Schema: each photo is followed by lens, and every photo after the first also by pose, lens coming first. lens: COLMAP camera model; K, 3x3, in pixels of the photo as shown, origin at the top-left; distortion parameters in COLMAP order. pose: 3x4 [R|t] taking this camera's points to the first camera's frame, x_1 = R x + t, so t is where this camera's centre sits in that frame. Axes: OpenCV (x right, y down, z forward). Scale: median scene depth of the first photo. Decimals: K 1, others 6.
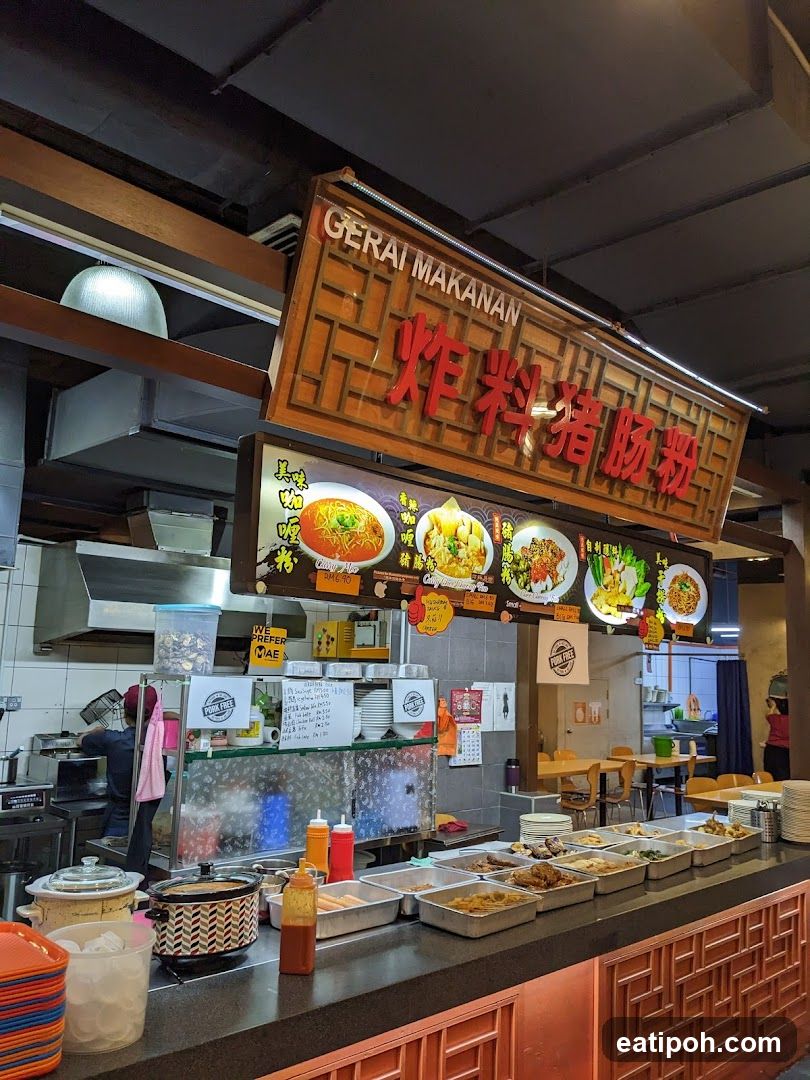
lens RADIAL K [[873.4, 0, 405.0], [0, 873.4, 540.0], [0, 0, 1]] dist [0.120685, -0.000169]
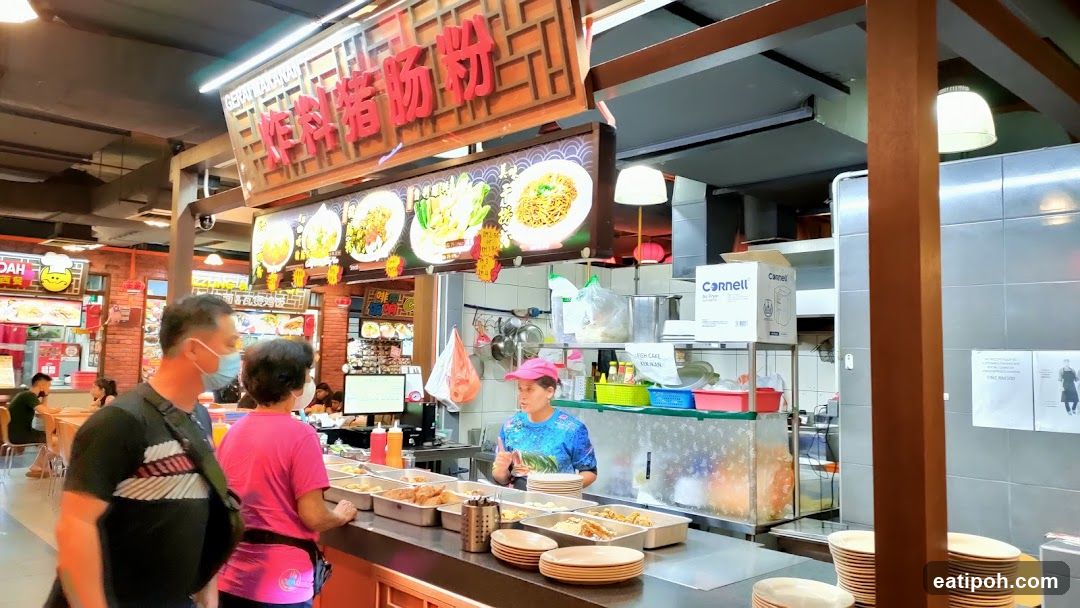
lens RADIAL K [[803.9, 0, 540.0], [0, 803.9, 304.0], [0, 0, 1]] dist [0.007853, 0.003543]
pose [[-0.030416, -0.109646, -0.993505, 1.277677], [0.118719, 0.986533, -0.112511, 0.291304], [0.992462, -0.121370, -0.016990, 1.287213]]
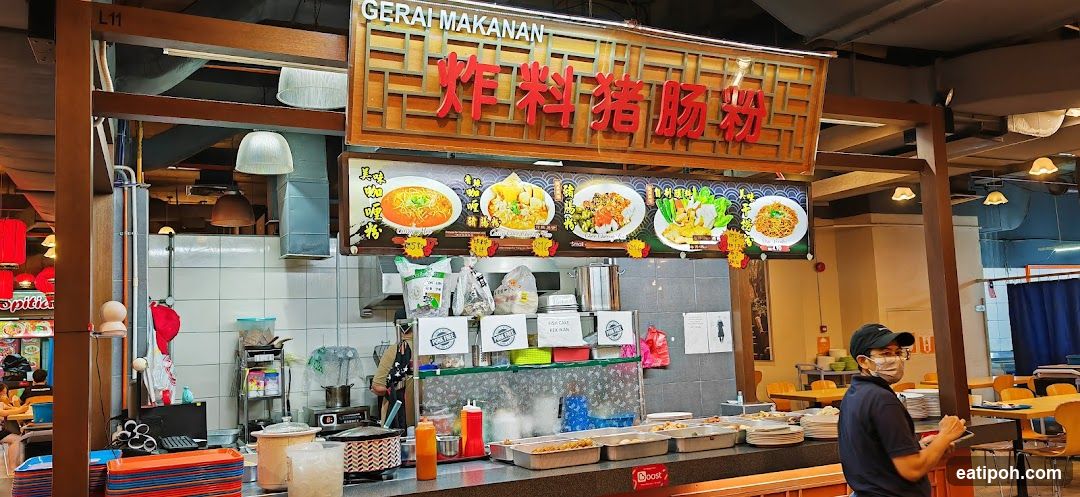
lens RADIAL K [[818.0, 0, 527.3], [0, 818.0, 245.8], [0, 0, 1]] dist [0.157366, -0.000454]
pose [[0.940176, -0.105185, -0.324046, 0.463957], [0.119085, 0.992611, 0.023307, 0.037265], [0.319200, -0.060501, 0.945754, -0.233355]]
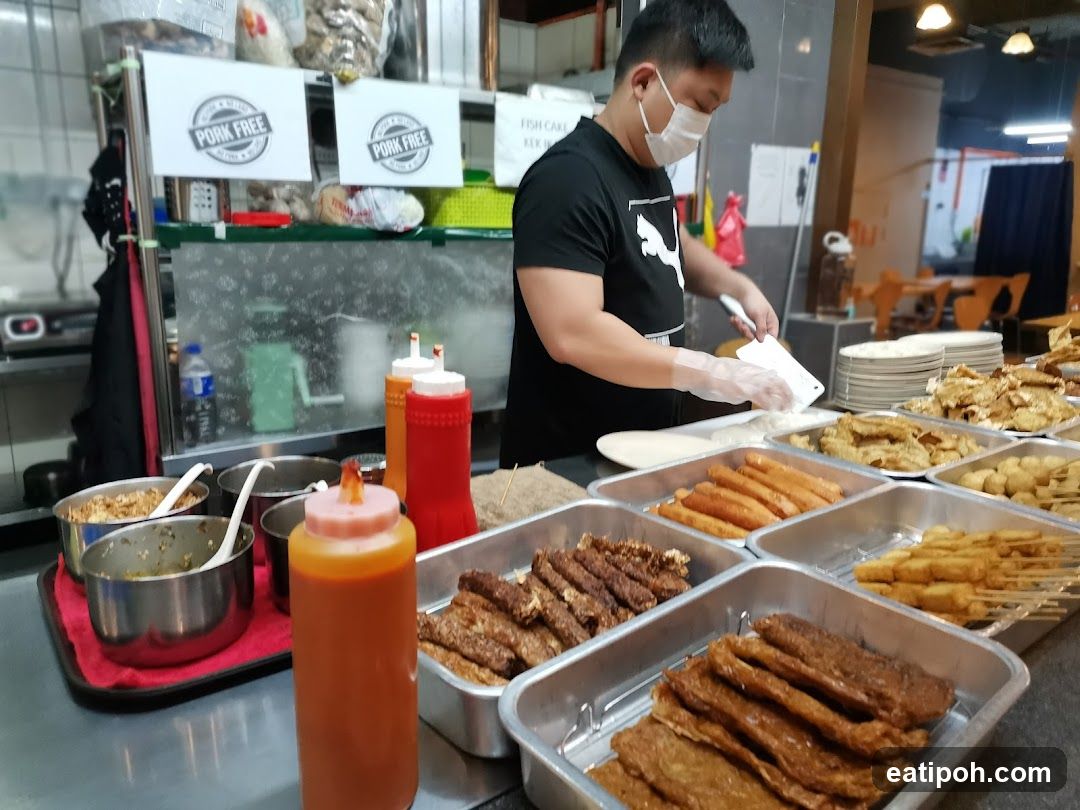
lens RADIAL K [[821.2, 0, 540.0], [0, 821.2, 405.0], [0, 0, 1]] dist [-0.003866, 0.003652]
pose [[0.992538, 0.011961, -0.121349, 0.007013], [0.033180, 0.931135, 0.363162, 0.225181], [0.117336, -0.364478, 0.923790, 0.748388]]
